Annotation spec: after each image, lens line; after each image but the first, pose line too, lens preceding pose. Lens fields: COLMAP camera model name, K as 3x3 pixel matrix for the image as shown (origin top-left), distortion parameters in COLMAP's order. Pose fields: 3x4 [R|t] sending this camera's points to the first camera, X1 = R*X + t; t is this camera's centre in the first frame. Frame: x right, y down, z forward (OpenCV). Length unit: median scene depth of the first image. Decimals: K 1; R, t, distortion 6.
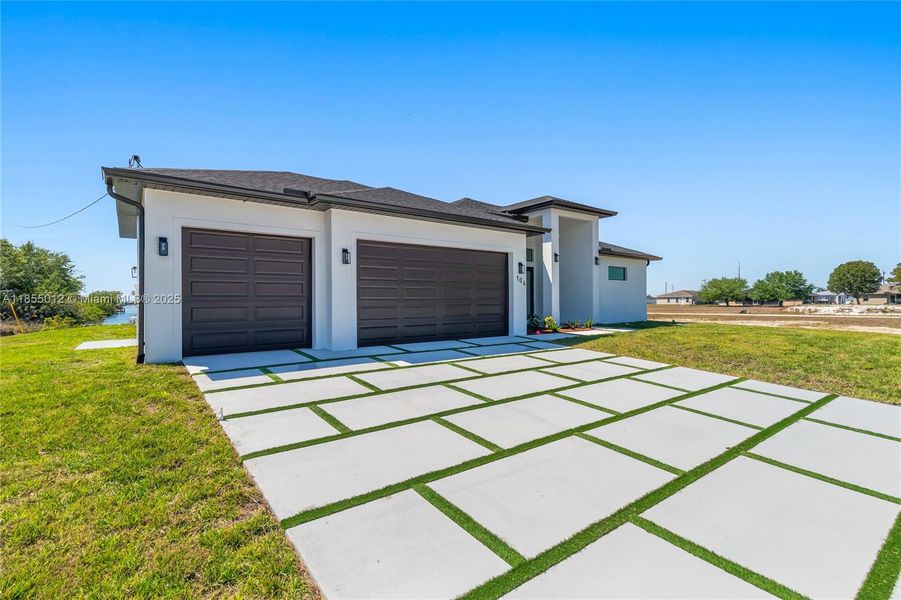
lens RADIAL K [[423.6, 0, 456.8], [0, 423.6, 296.7], [0, 0, 1]] dist [0.000538, -0.000524]
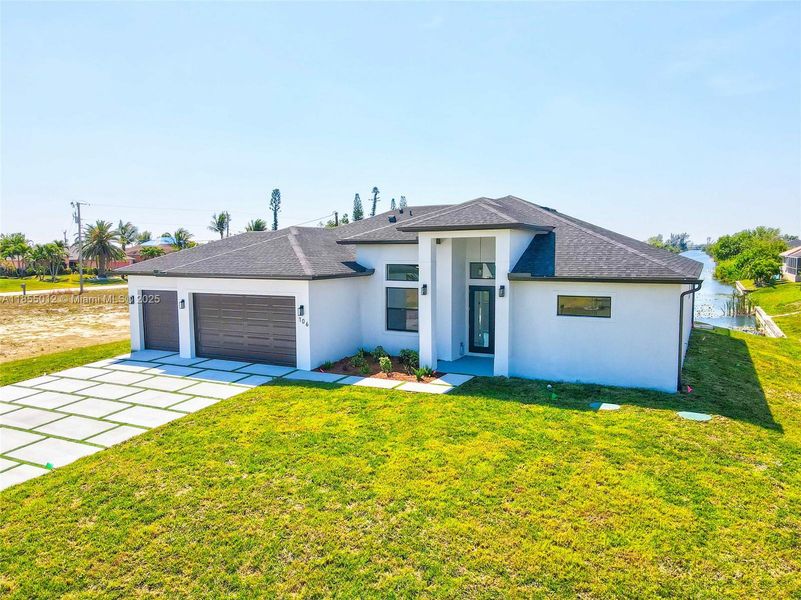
lens RADIAL K [[611.4, 0, 402.6], [0, 611.4, 297.0], [0, 0, 1]] dist [0.005245, 0.010522]
pose [[0.416301, 0.082132, -0.905510, 2.441190], [0.018028, 0.994970, 0.098535, -0.365464], [0.909048, -0.057345, 0.412727, 0.821776]]
